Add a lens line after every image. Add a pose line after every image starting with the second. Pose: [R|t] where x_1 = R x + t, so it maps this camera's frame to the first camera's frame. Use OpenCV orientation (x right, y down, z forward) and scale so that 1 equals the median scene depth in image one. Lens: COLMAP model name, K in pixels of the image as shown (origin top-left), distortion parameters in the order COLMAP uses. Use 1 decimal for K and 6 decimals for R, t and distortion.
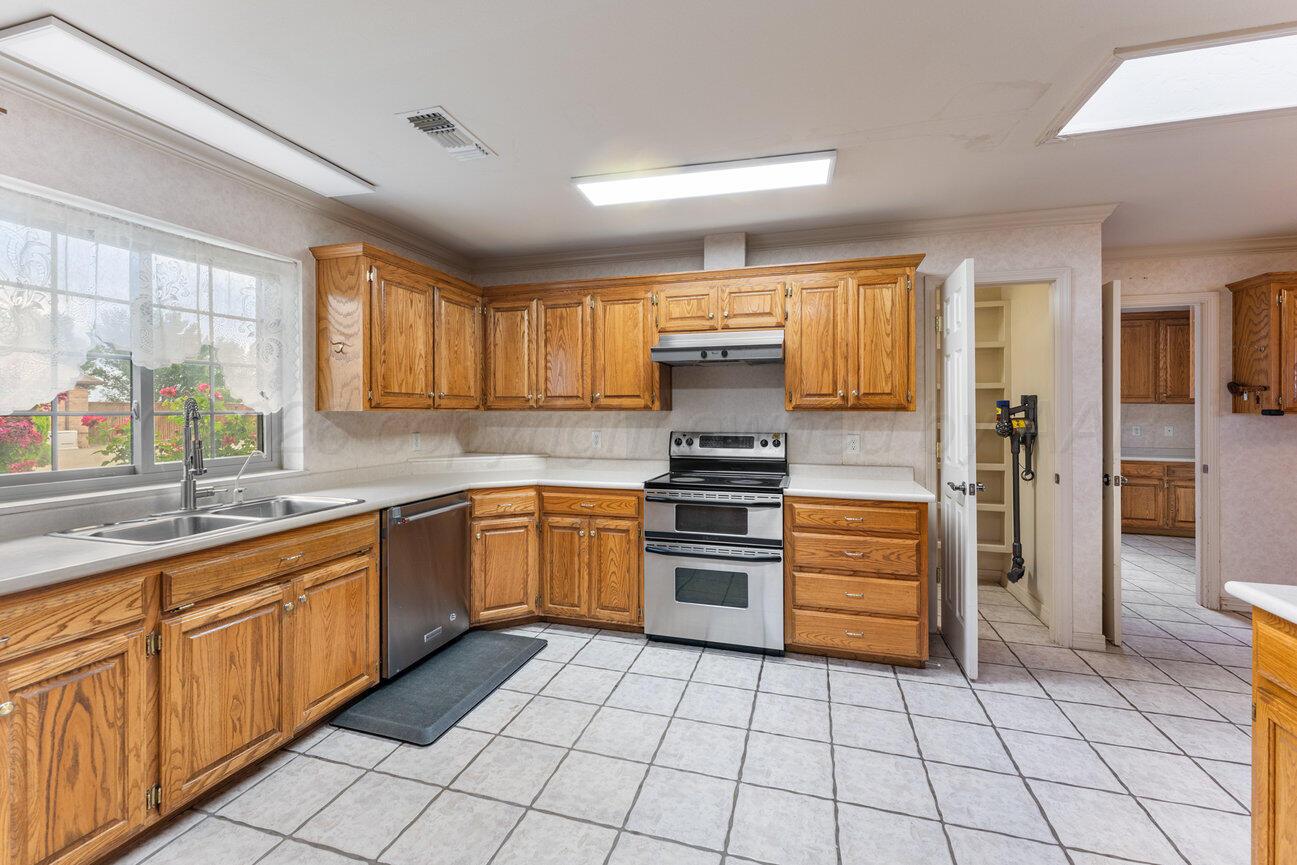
lens RADIAL K [[539.6, 0, 652.3], [0, 539.6, 410.0], [0, 0, 1]] dist [-0.000533, -0.000177]
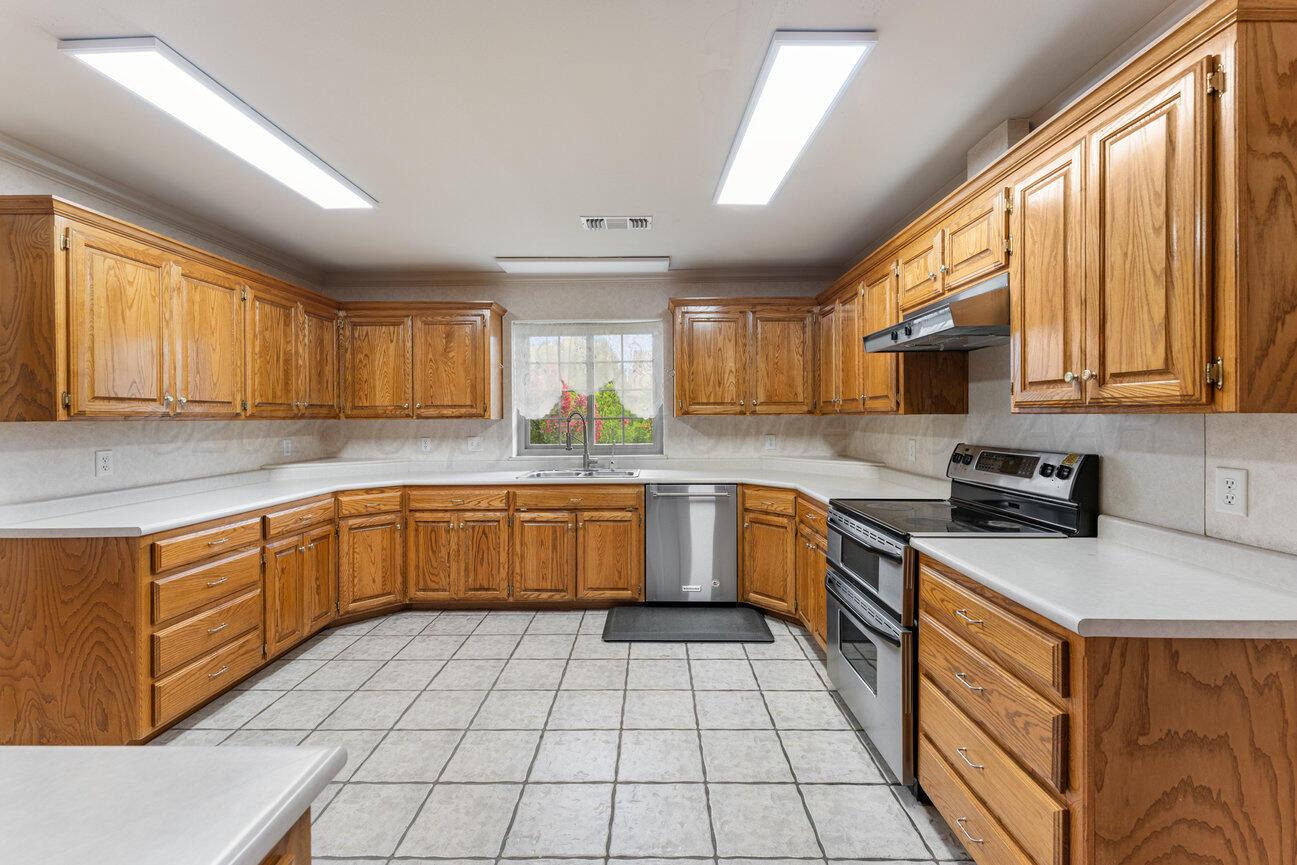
lens RADIAL K [[533.6, 0, 648.6], [0, 533.6, 412.9], [0, 0, 1]] dist [-0.000412, 0.000043]
pose [[0.269872, -0.010246, -0.962842, 0.811911], [0.009655, 0.999922, -0.007935, 0.002315], [0.962848, -0.007154, 0.269950, 0.562646]]
